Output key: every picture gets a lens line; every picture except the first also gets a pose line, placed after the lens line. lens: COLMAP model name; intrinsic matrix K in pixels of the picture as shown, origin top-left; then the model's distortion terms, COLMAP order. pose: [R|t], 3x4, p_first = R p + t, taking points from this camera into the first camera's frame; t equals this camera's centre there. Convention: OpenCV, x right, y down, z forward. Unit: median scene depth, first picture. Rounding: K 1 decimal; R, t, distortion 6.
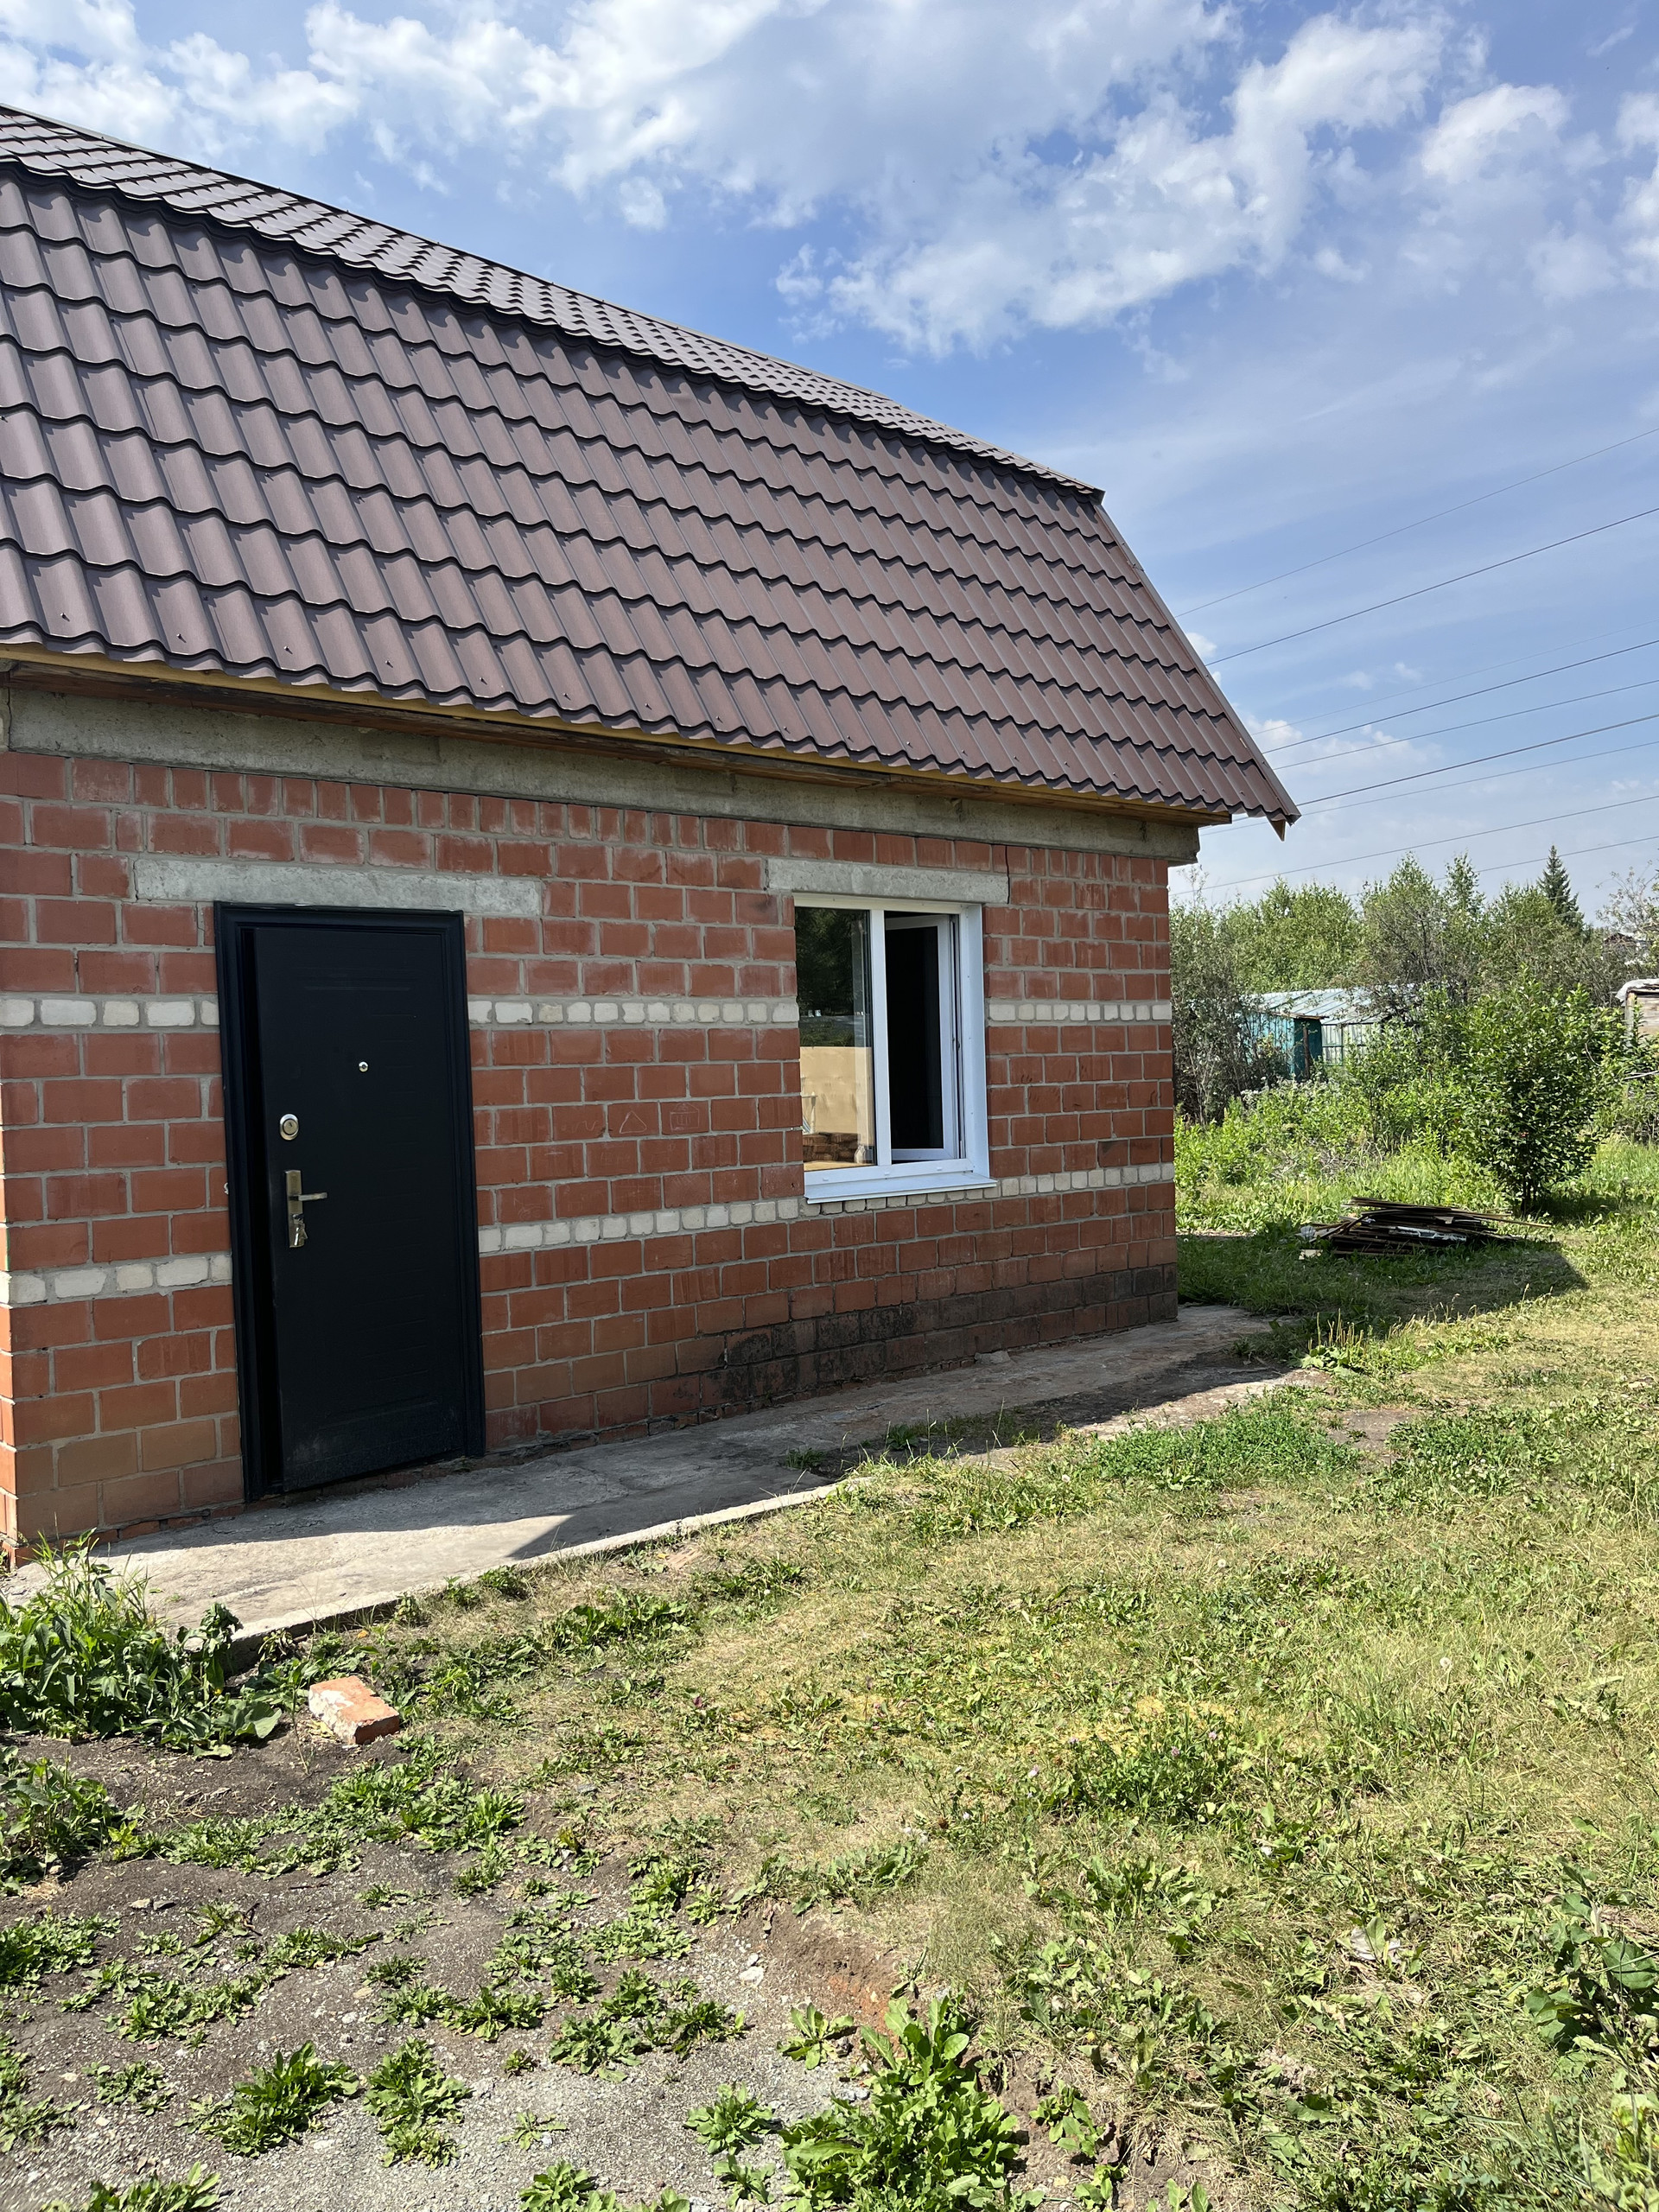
lens RADIAL K [[1673.1, 0, 815.8], [0, 1673.1, 1120.2], [0, 0, 1]] dist [0.056826, -0.083236]
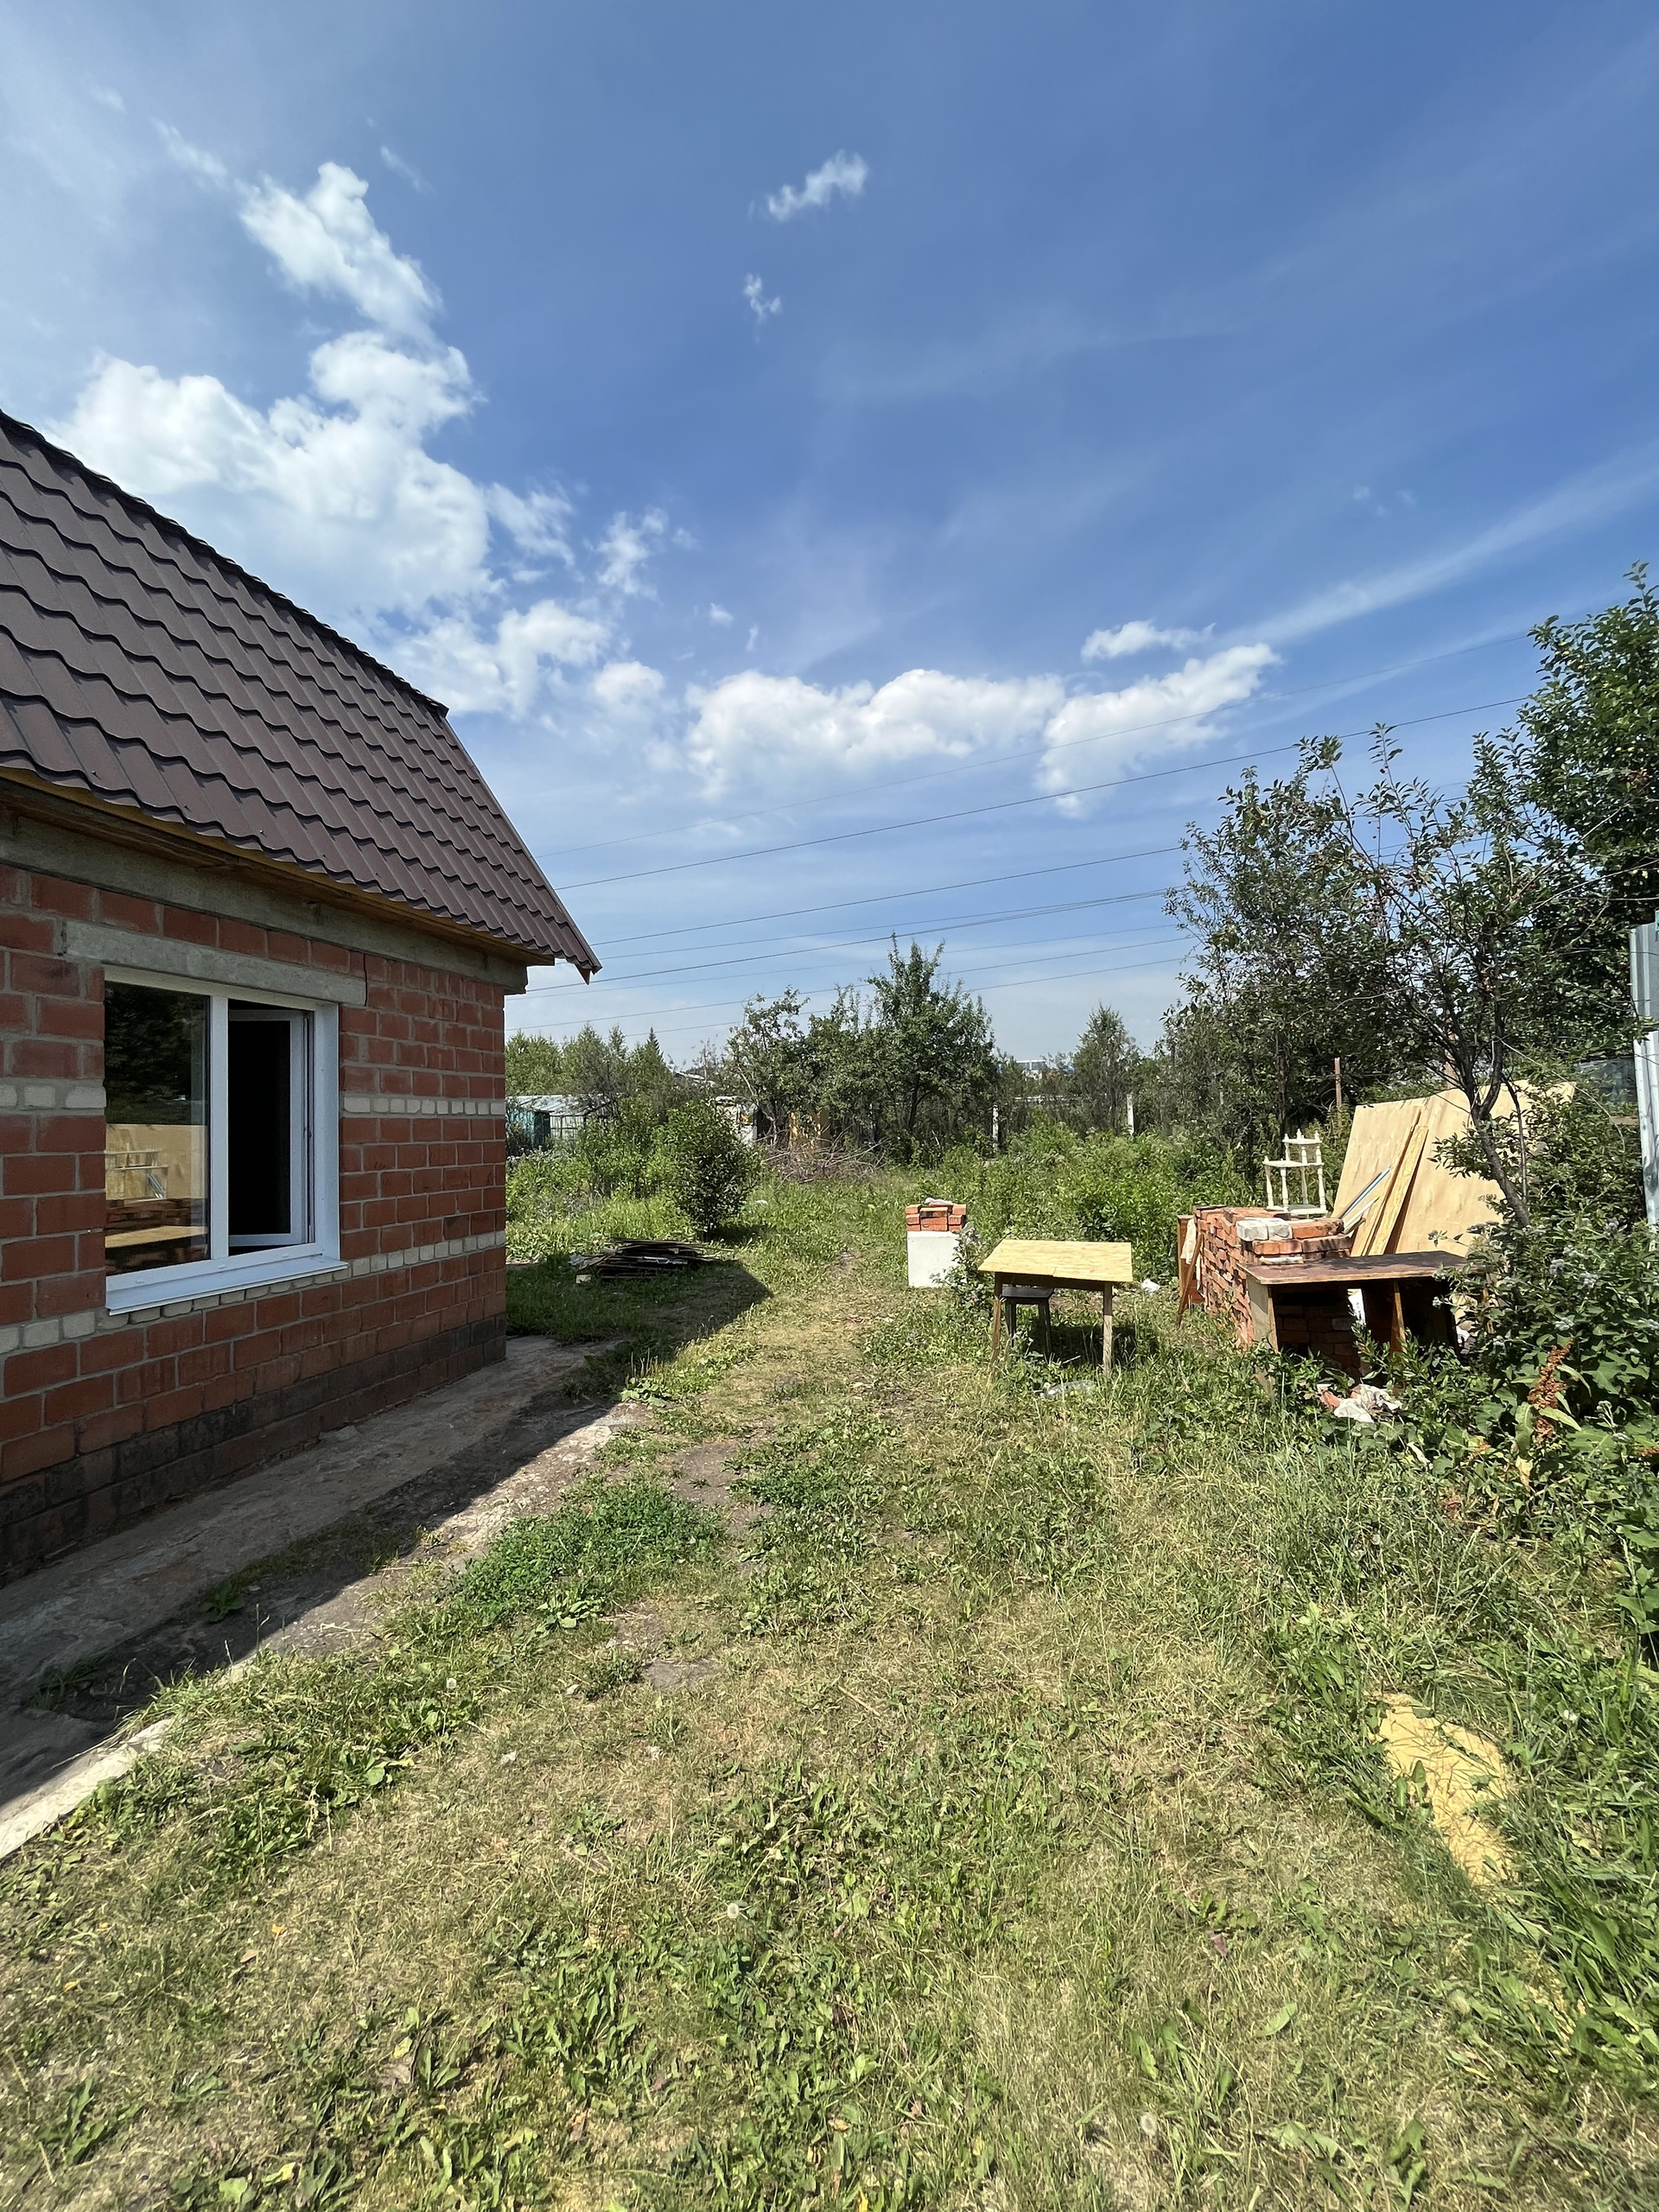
lens RADIAL K [[897.9, 0, 828.6], [0, 897.9, 1106.6], [0, 0, 1]] dist [-0.002632, 0.000420]
pose [[0.816734, 0.030885, 0.576187, 0.031240], [0.006838, 0.997978, -0.063186, -0.029364], [-0.576974, 0.055546, 0.814872, 0.418903]]
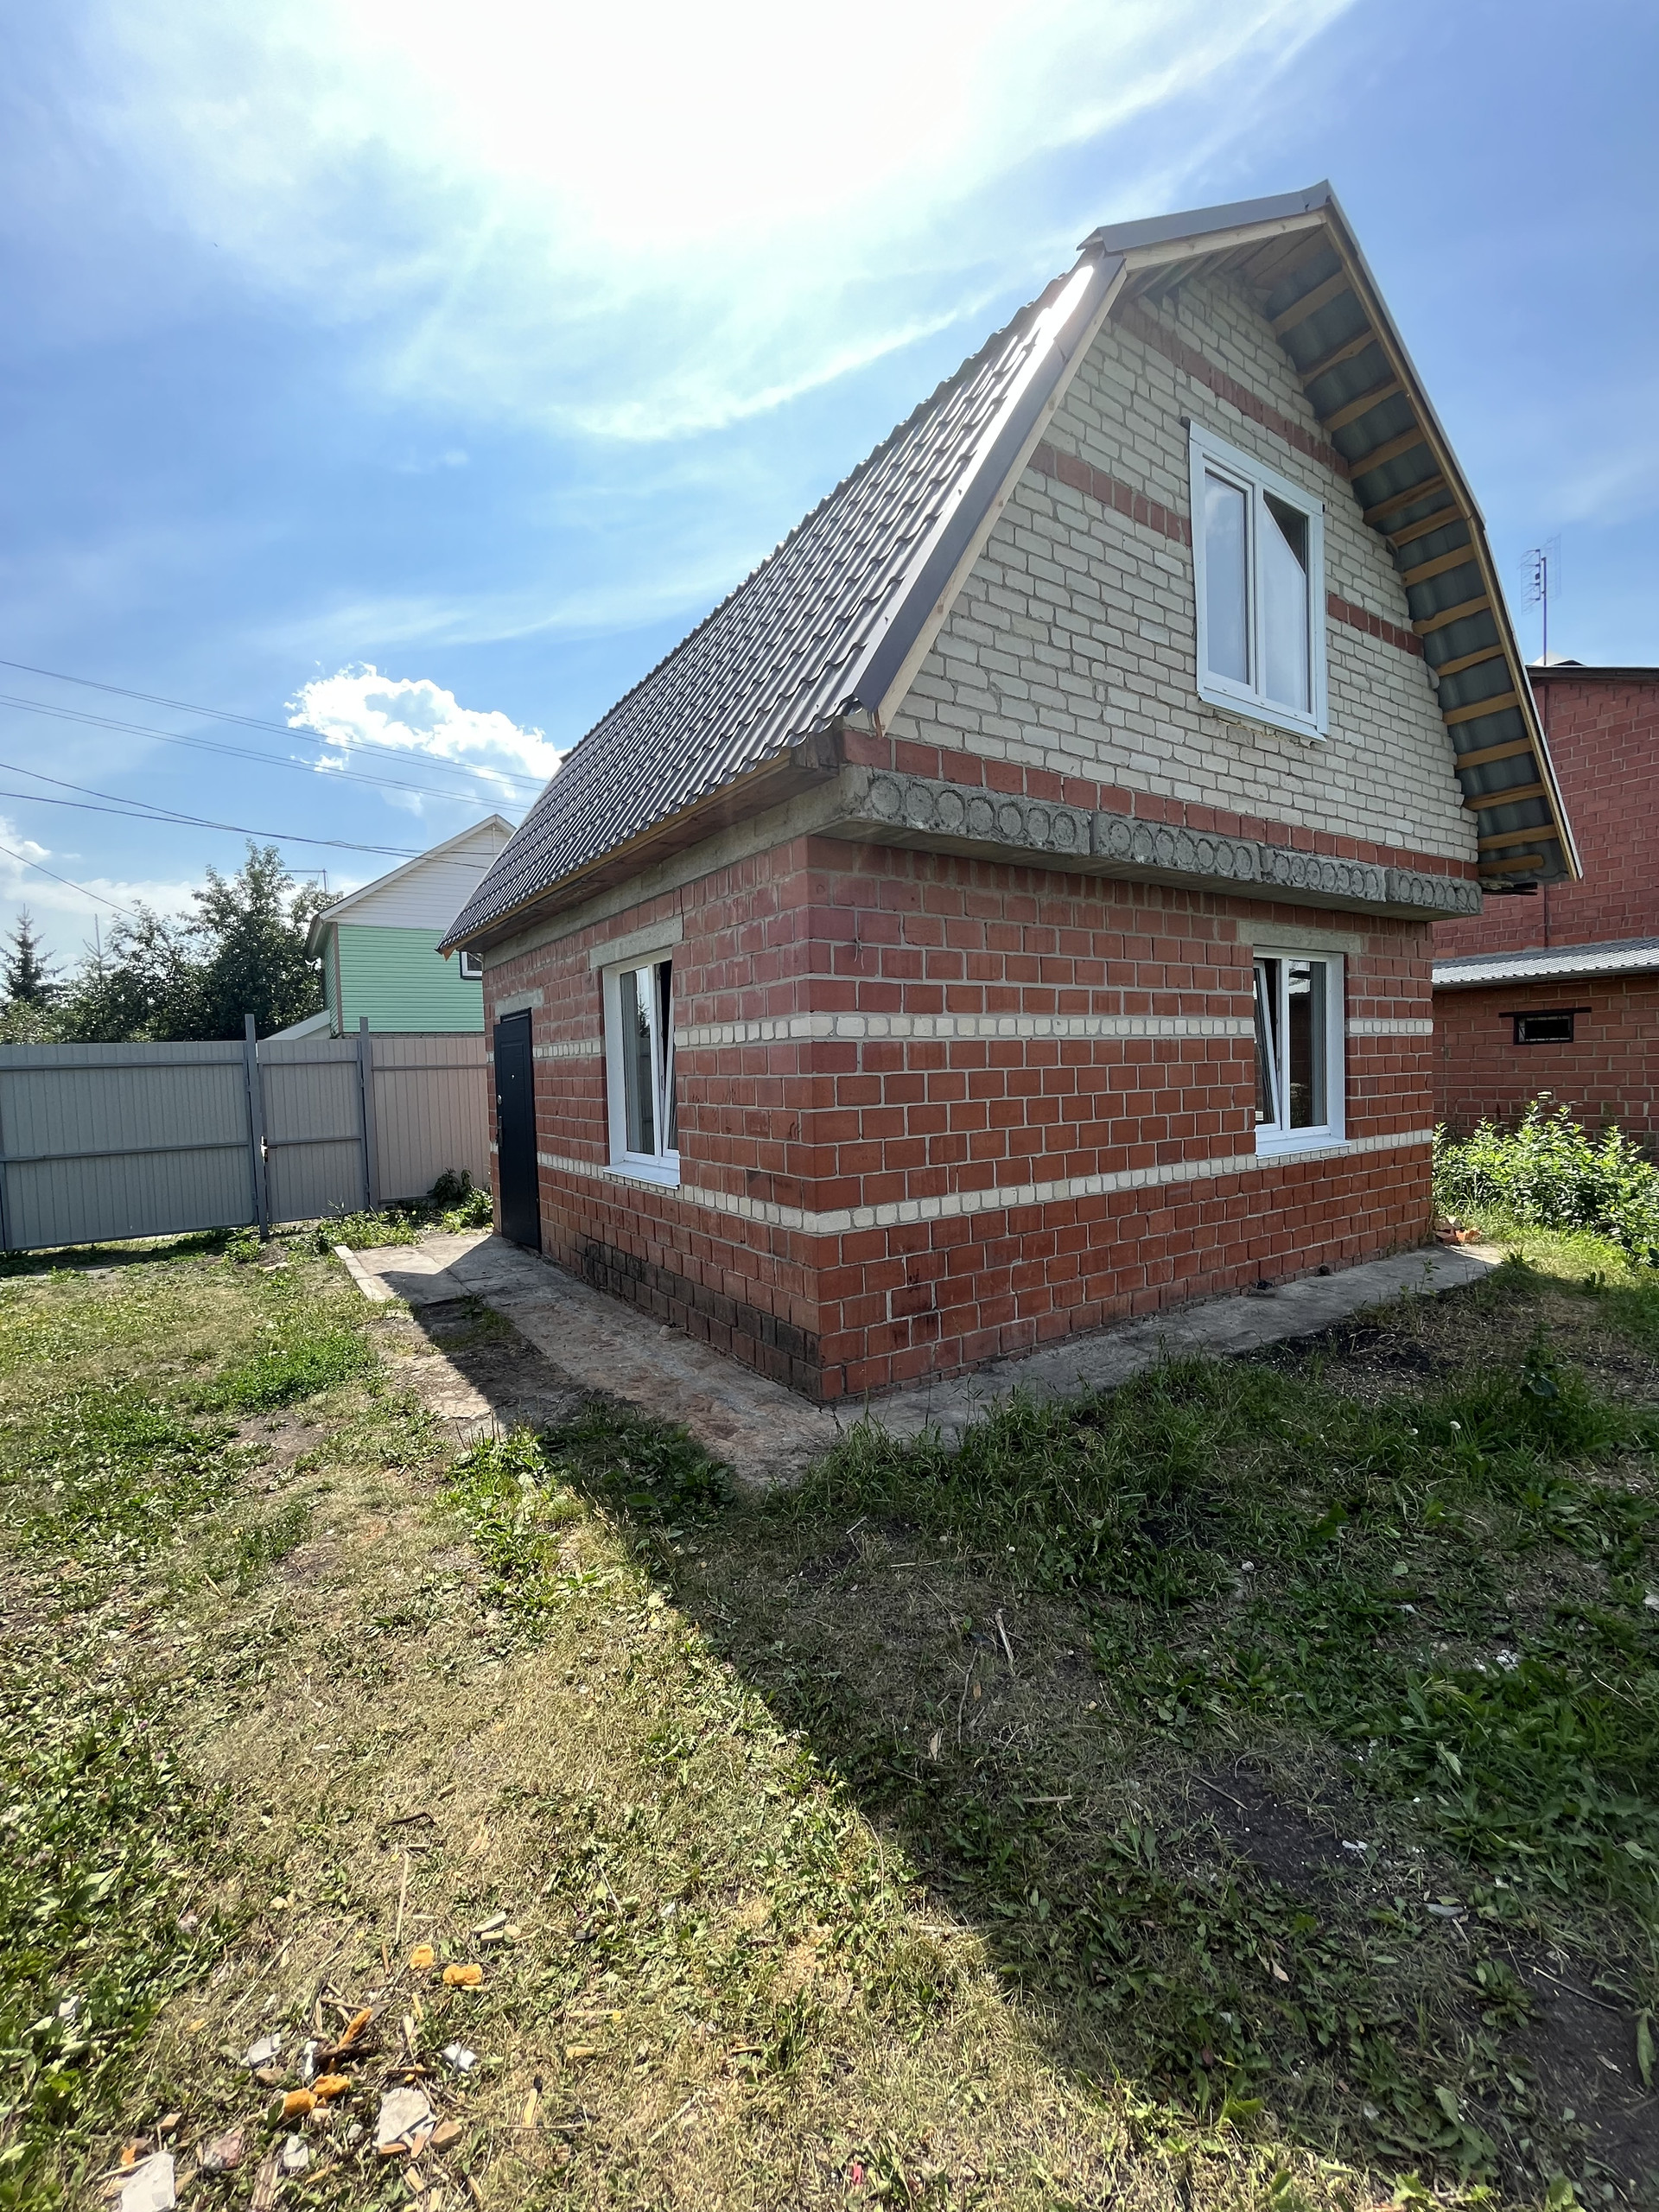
lens RADIAL K [[897.9, 0, 828.5], [0, 897.9, 1106.3], [0, 0, 1]] dist [-0.002632, 0.000420]
pose [[-0.118175, 0.078795, -0.989862, 0.840988], [0.003154, 0.996872, 0.078976, -0.079624], [0.992988, 0.006211, -0.118054, 1.397630]]
